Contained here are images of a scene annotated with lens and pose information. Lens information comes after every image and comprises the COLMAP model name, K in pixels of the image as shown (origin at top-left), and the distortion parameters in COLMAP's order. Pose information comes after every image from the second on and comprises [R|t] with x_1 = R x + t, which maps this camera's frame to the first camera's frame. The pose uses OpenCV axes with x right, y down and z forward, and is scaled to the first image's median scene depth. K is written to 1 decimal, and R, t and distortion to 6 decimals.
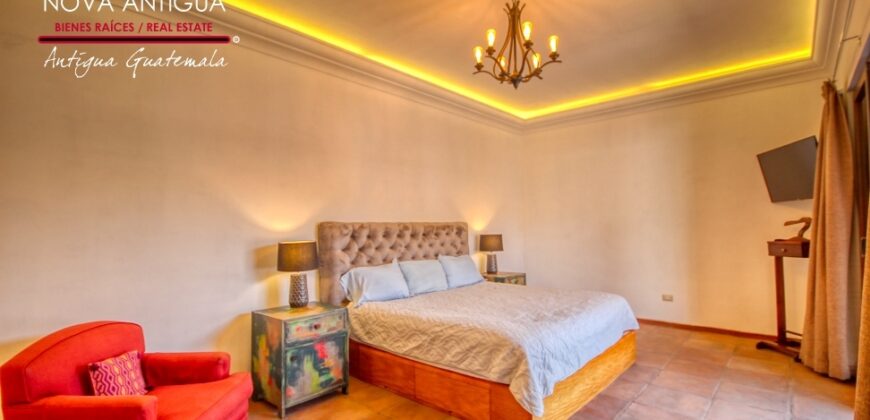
lens RADIAL K [[404.3, 0, 438.0], [0, 404.3, 214.3], [0, 0, 1]] dist [-0.000308, -0.001280]
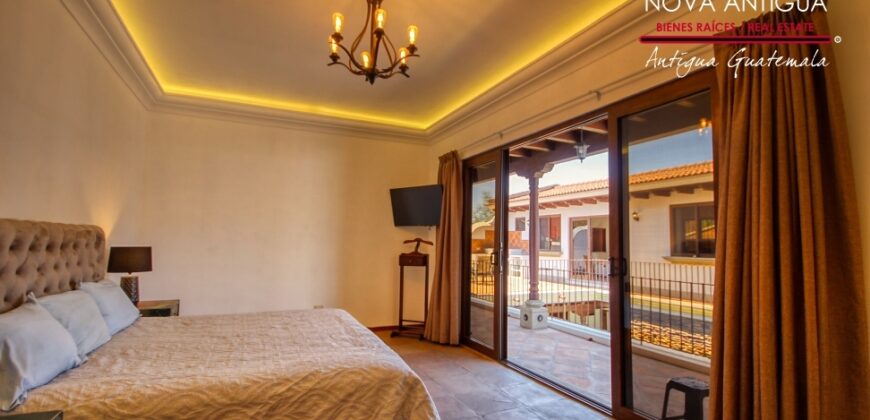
lens RADIAL K [[404.3, 0, 436.9], [0, 404.3, 214.4], [0, 0, 1]] dist [-0.000308, -0.001280]
pose [[0.399651, 0.085523, 0.912669, -0.376745], [-0.053642, 0.996114, -0.069853, 0.020504], [-0.915097, -0.021041, 0.402686, 0.354491]]
